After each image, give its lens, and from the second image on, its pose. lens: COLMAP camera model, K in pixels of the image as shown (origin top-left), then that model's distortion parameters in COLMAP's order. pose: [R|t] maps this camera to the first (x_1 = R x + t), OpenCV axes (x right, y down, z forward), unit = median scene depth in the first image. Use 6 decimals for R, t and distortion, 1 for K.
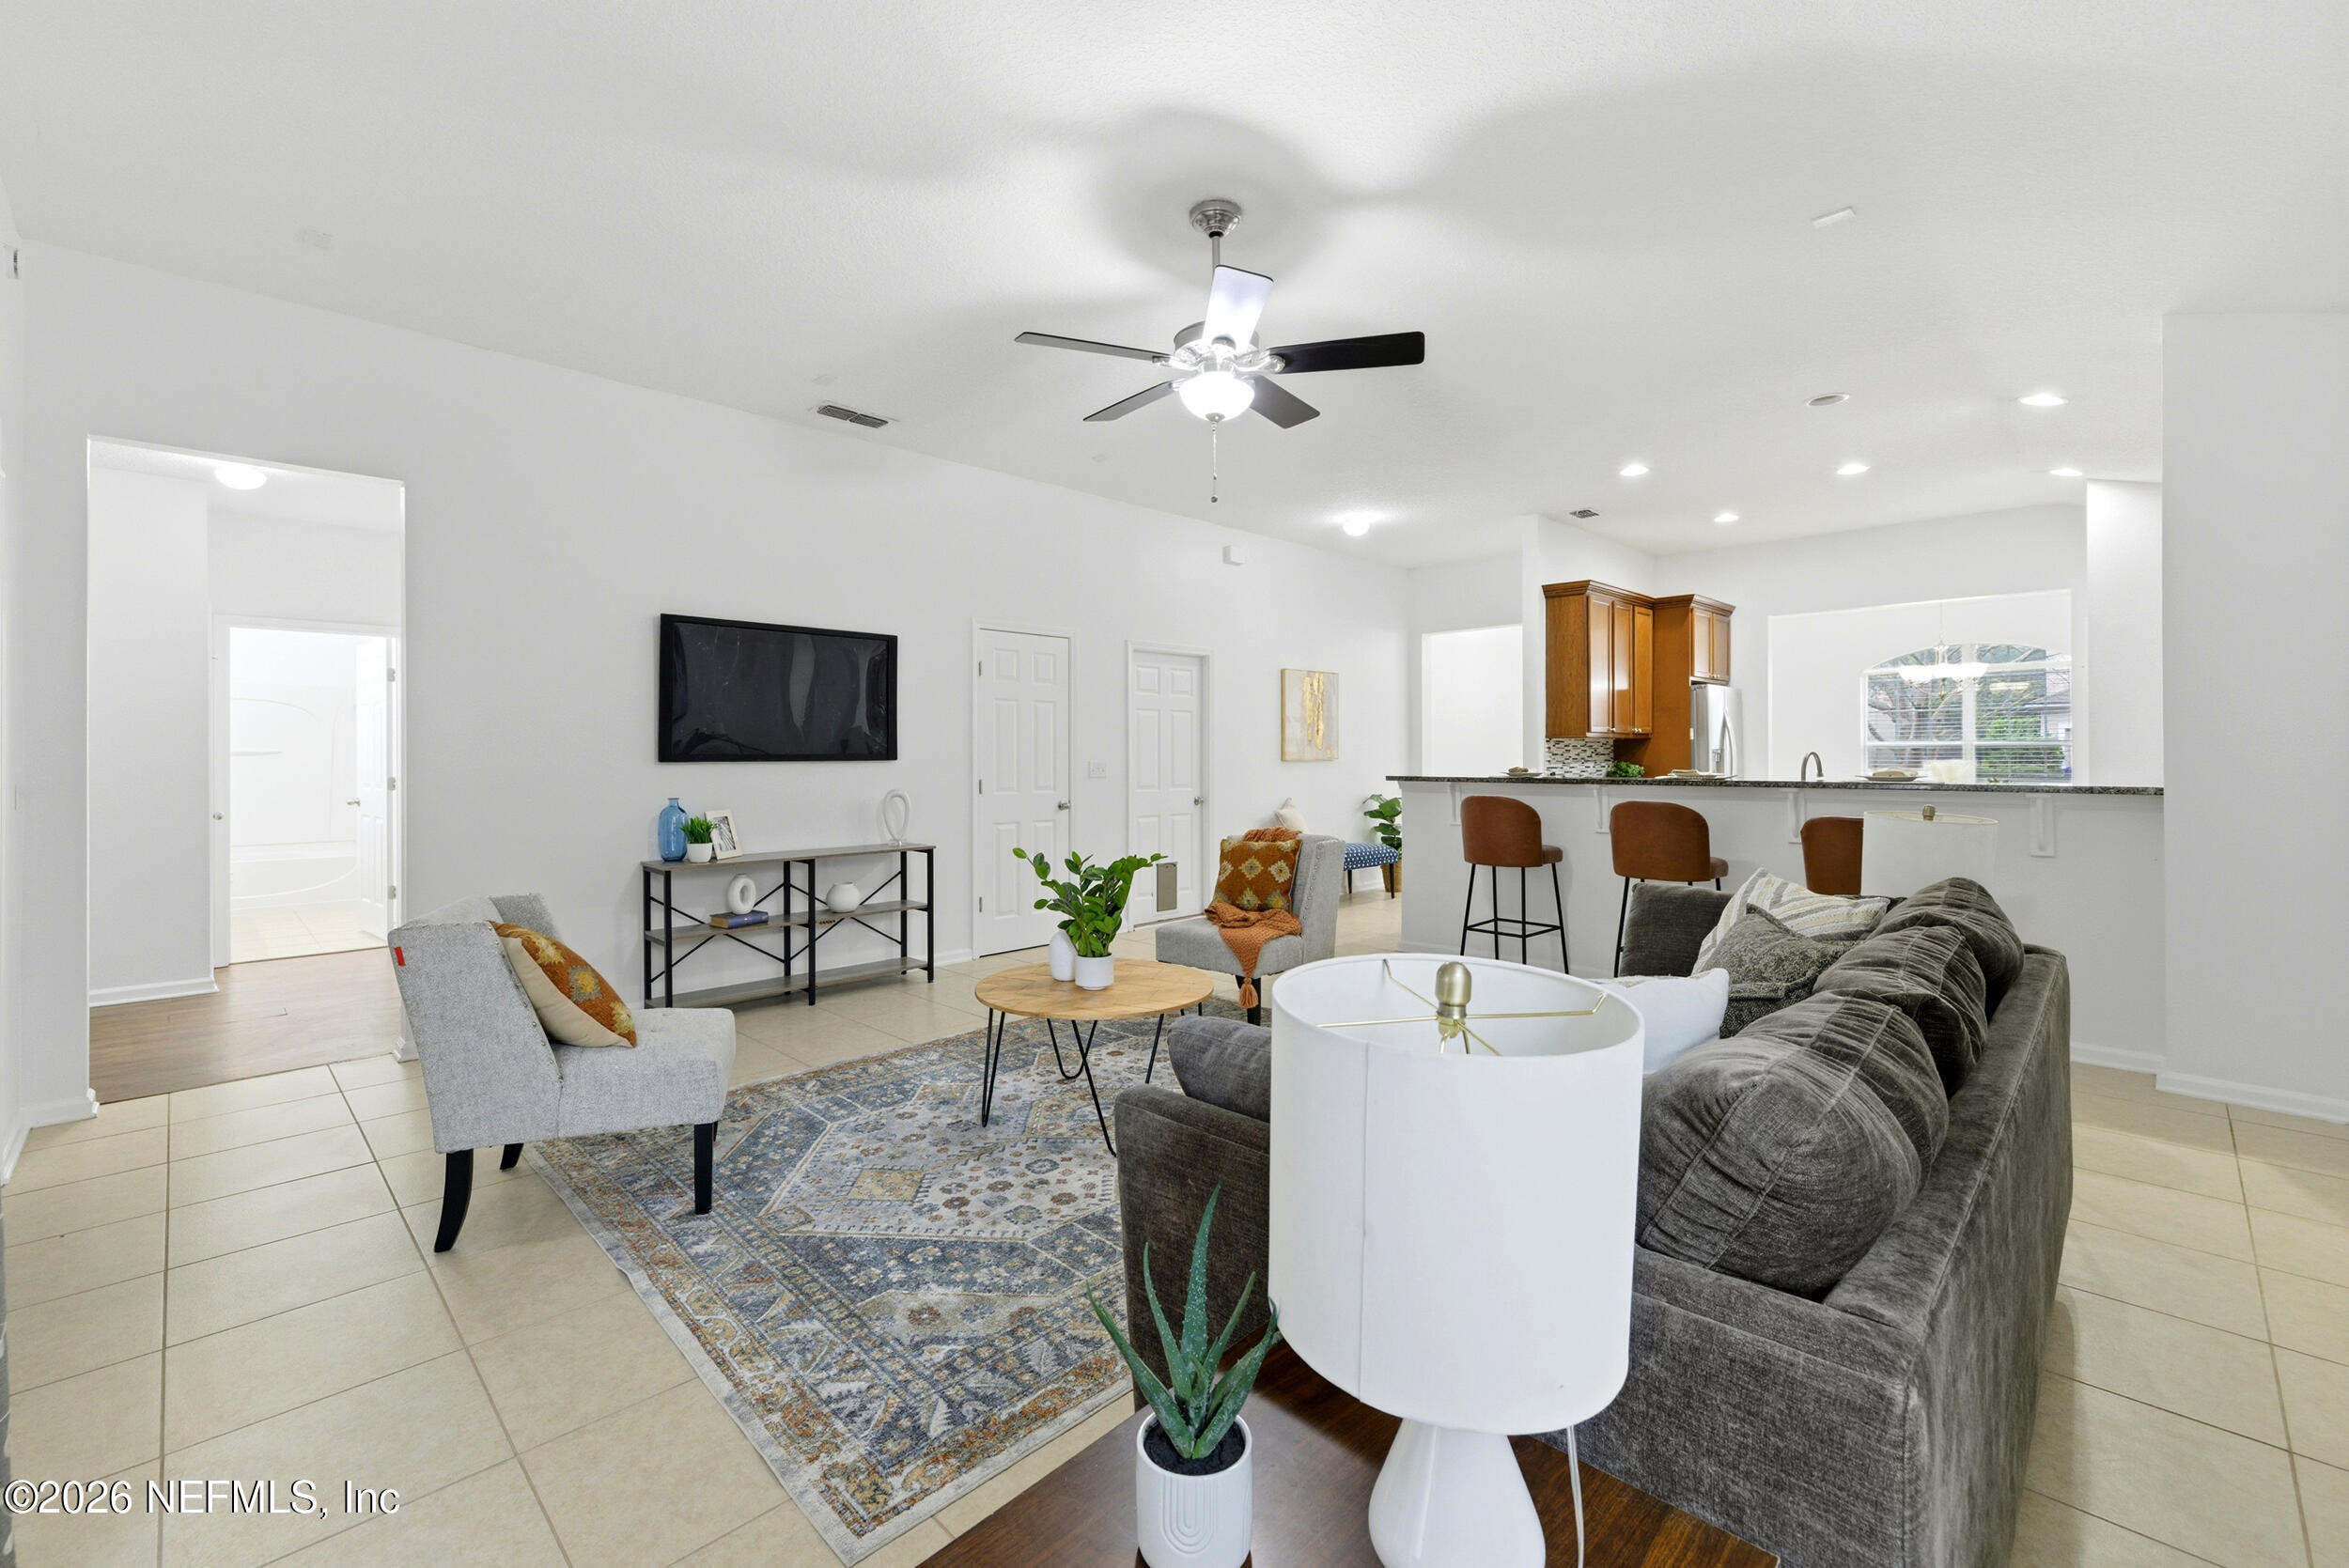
lens RADIAL K [[984.2, 0, 1169.4], [0, 984.2, 754.1], [0, 0, 1]] dist [-0.000154, -0.000296]
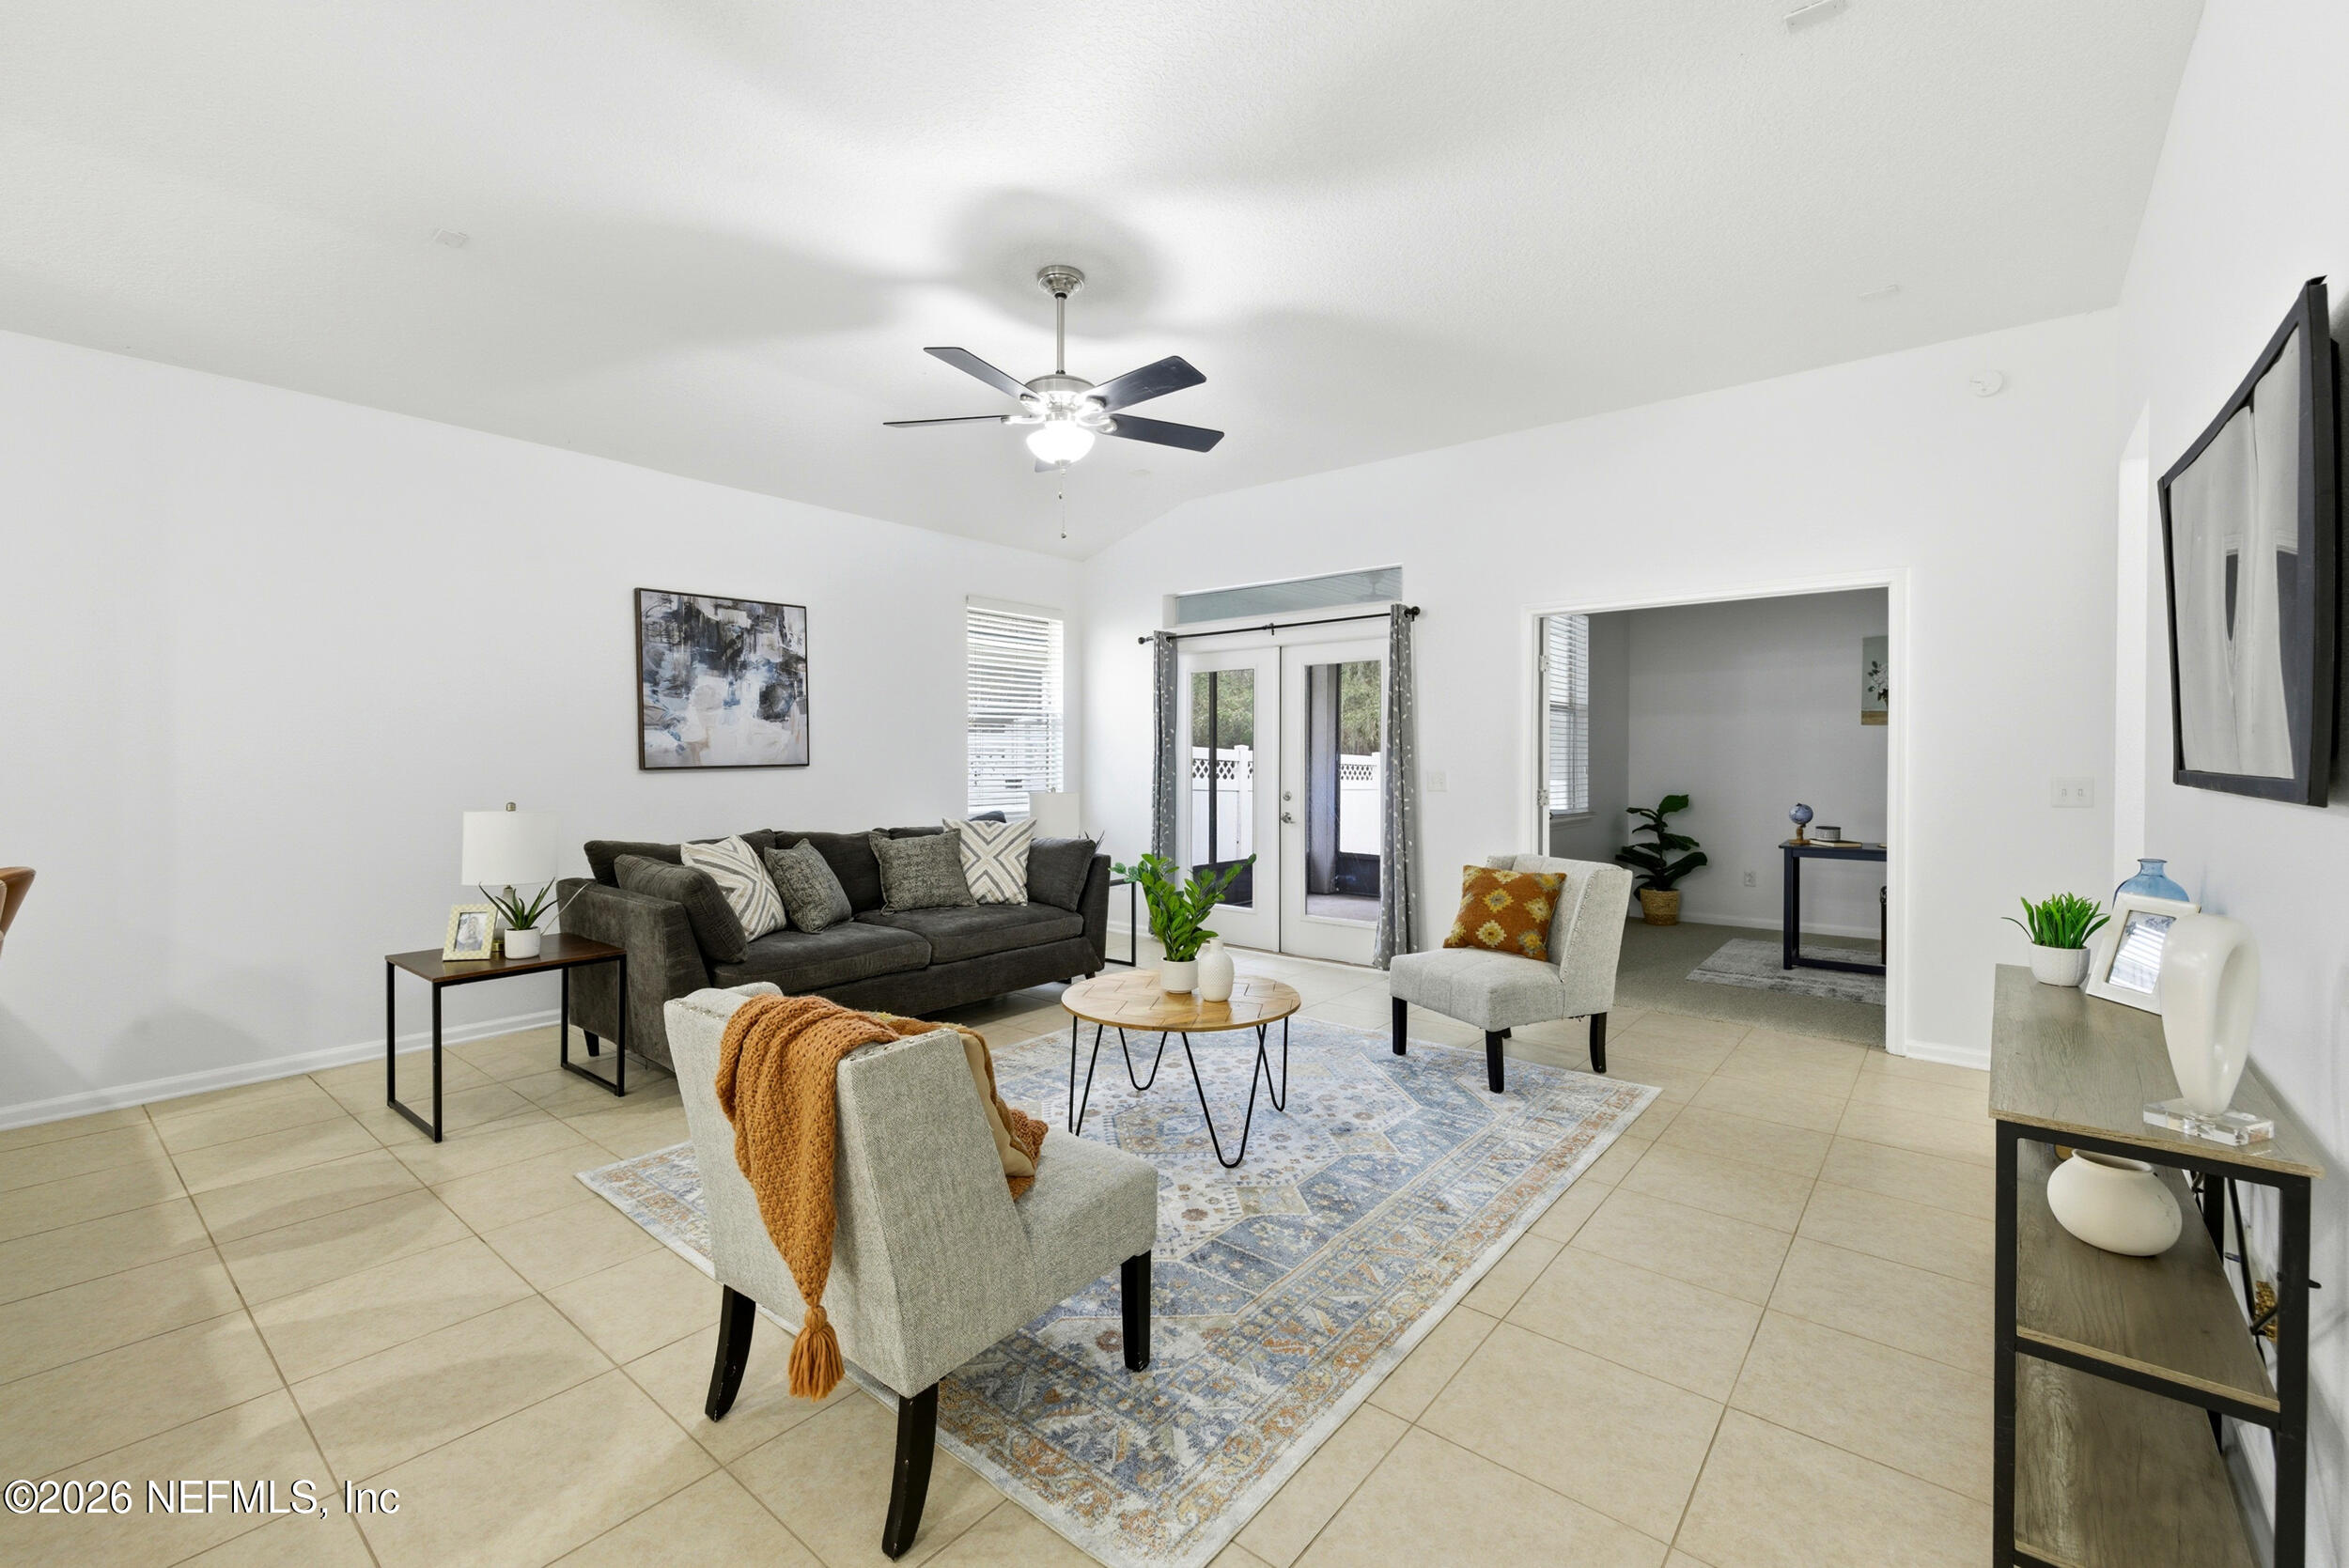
lens RADIAL K [[984.2, 0, 1169.4], [0, 984.2, 754.1], [0, 0, 1]] dist [-0.000154, -0.000296]
pose [[-0.995770, 0.003363, -0.091824, 0.019628], [0.003319, 0.999994, 0.000637, -0.008615], [0.091826, 0.000329, -0.995775, 1.408298]]
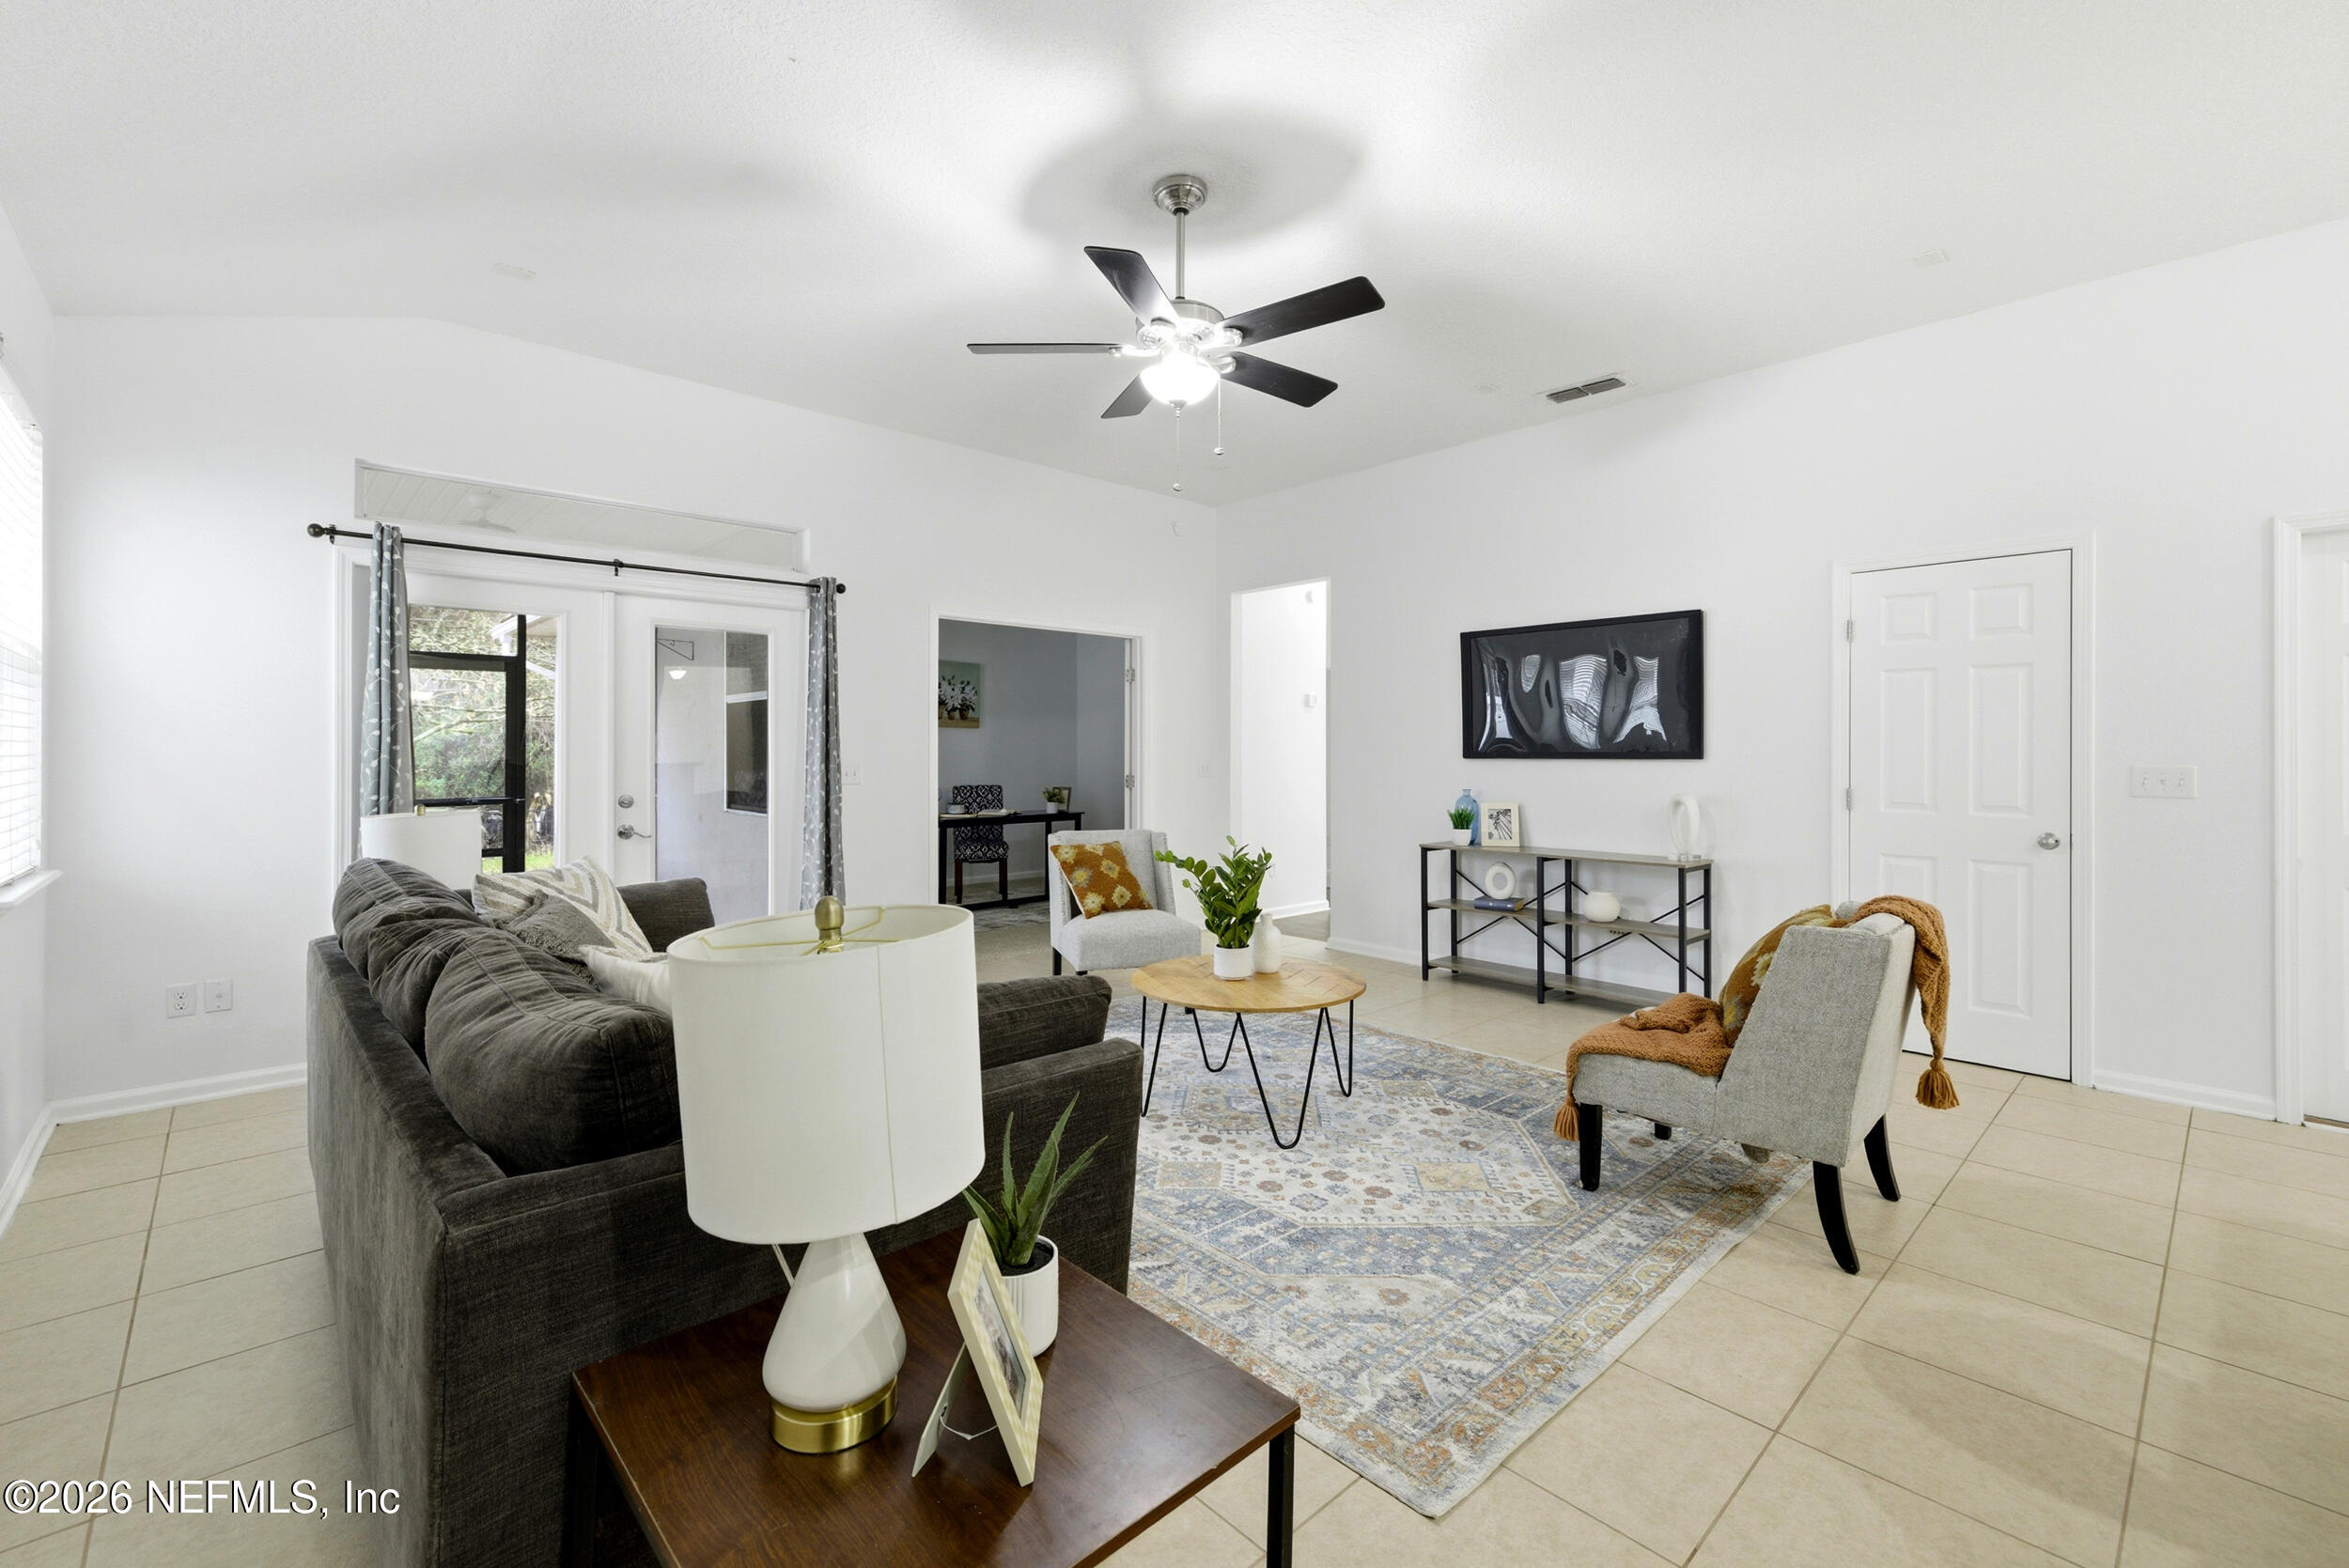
lens RADIAL K [[993.8, 0, 1163.6], [0, 993.8, 753.1], [0, 0, 1]] dist [-0.000761, -0.000350]
pose [[-0.044898, 0.003474, -0.998986, 0.673103], [-0.000569, 0.999994, 0.003503, -0.001990], [0.998991, 0.000726, -0.044896, 0.678064]]
